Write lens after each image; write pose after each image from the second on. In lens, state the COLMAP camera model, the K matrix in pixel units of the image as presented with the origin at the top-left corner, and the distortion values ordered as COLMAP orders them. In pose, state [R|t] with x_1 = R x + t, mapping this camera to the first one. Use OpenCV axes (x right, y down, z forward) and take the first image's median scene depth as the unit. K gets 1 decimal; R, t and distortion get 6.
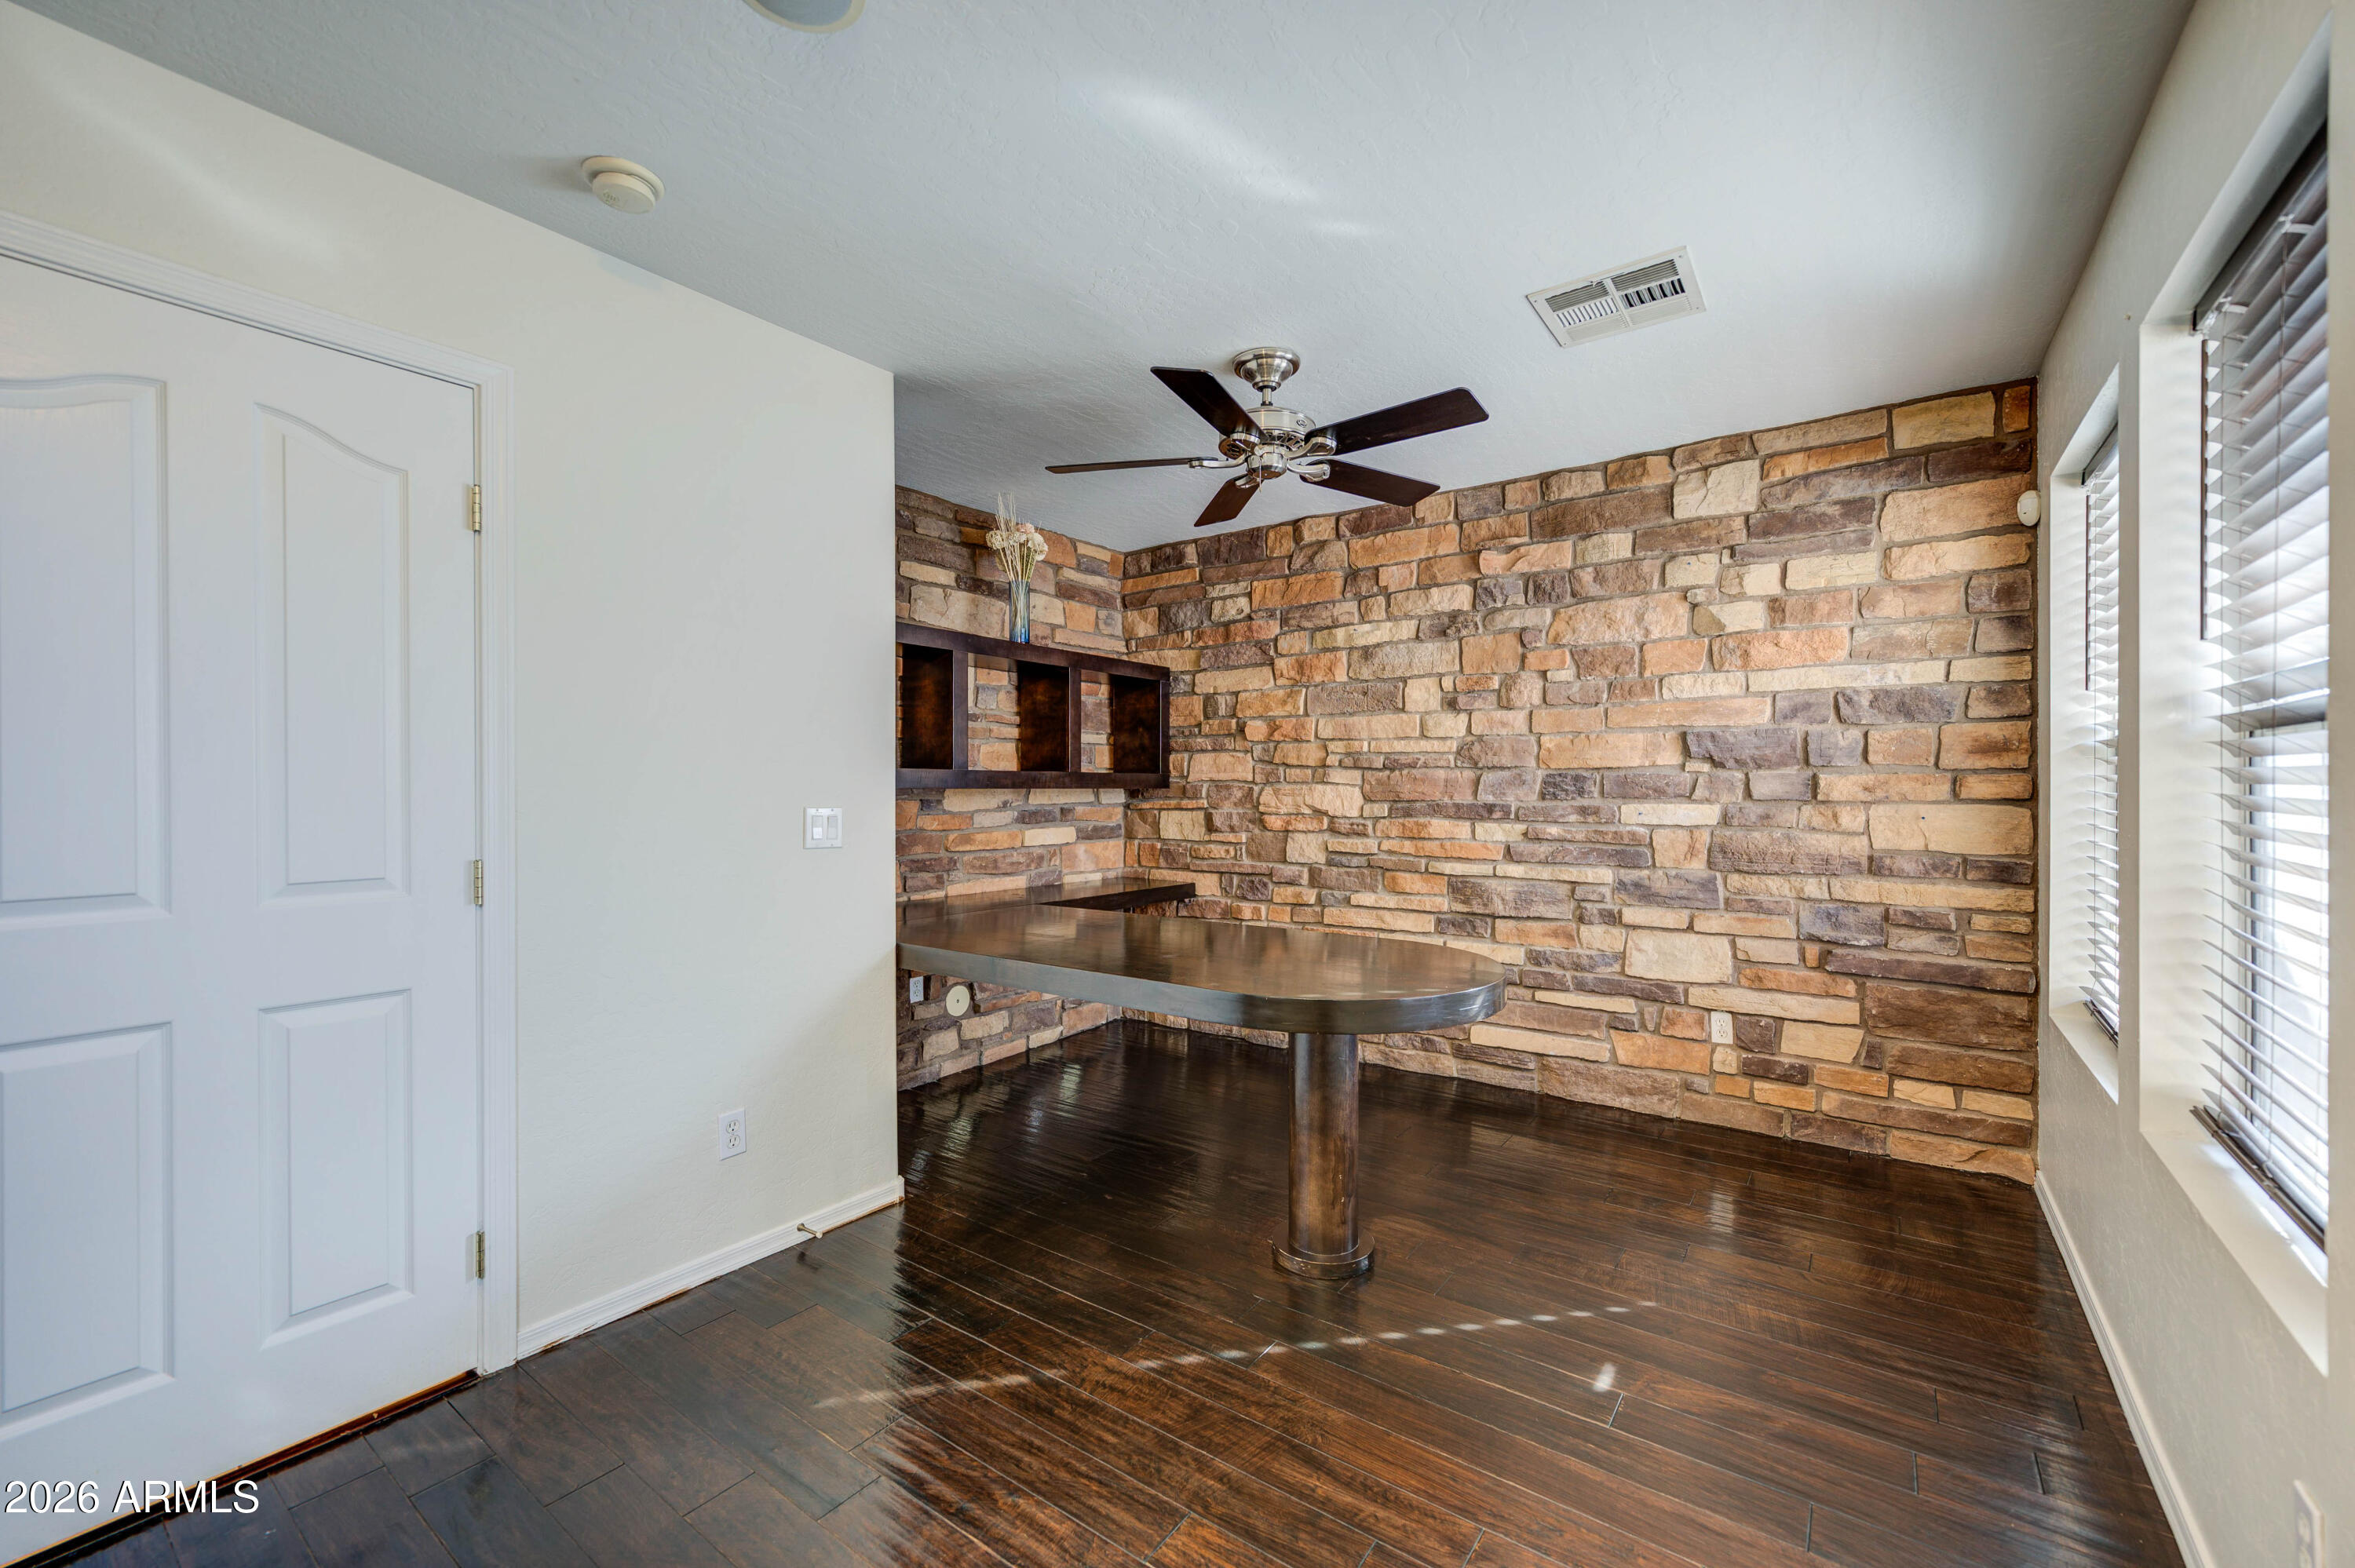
lens RADIAL K [[918.3, 0, 1218.9], [0, 918.3, 785.0], [0, 0, 1]] dist [0.000629, -0.000017]
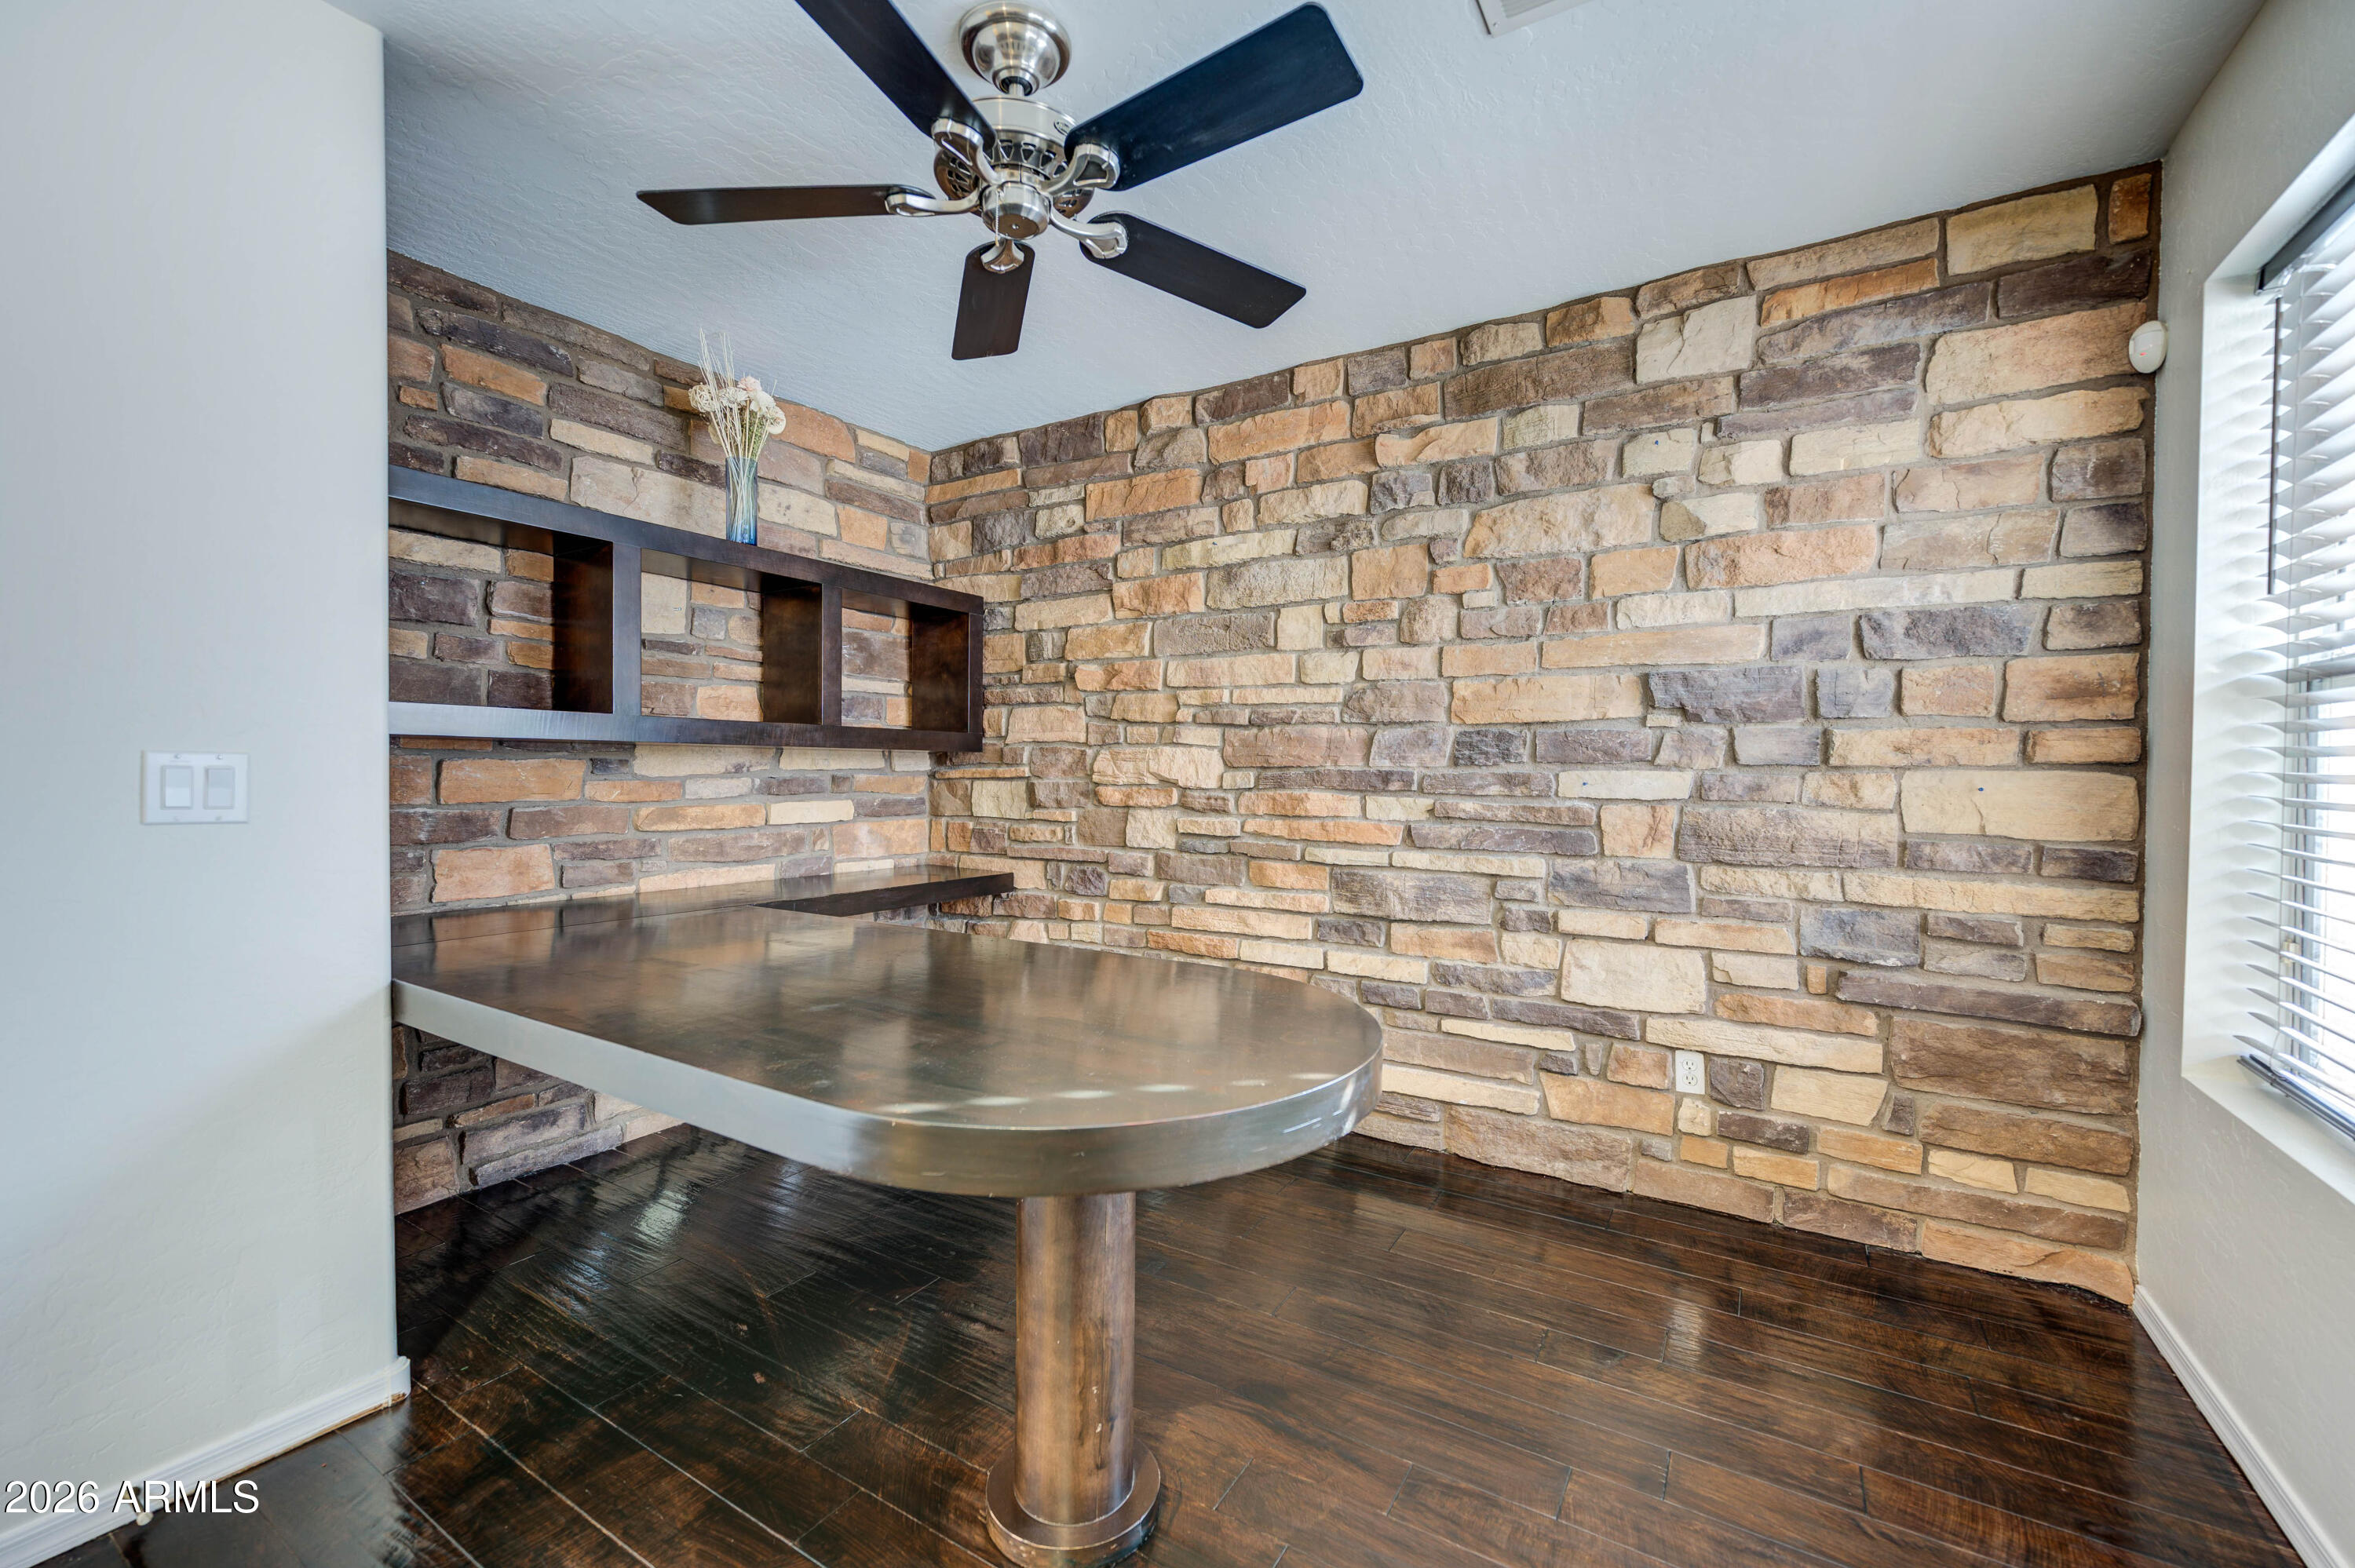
lens RADIAL K [[960.2, 0, 1145.5], [0, 960.2, 785.3], [0, 0, 1]] dist [0.001343, 0.000386]
pose [[0.999750, 0.004885, 0.021842, 0.085991], [-0.005366, 0.999744, 0.021977, 0.016991], [-0.021729, -0.022089, 0.999520, 0.229377]]
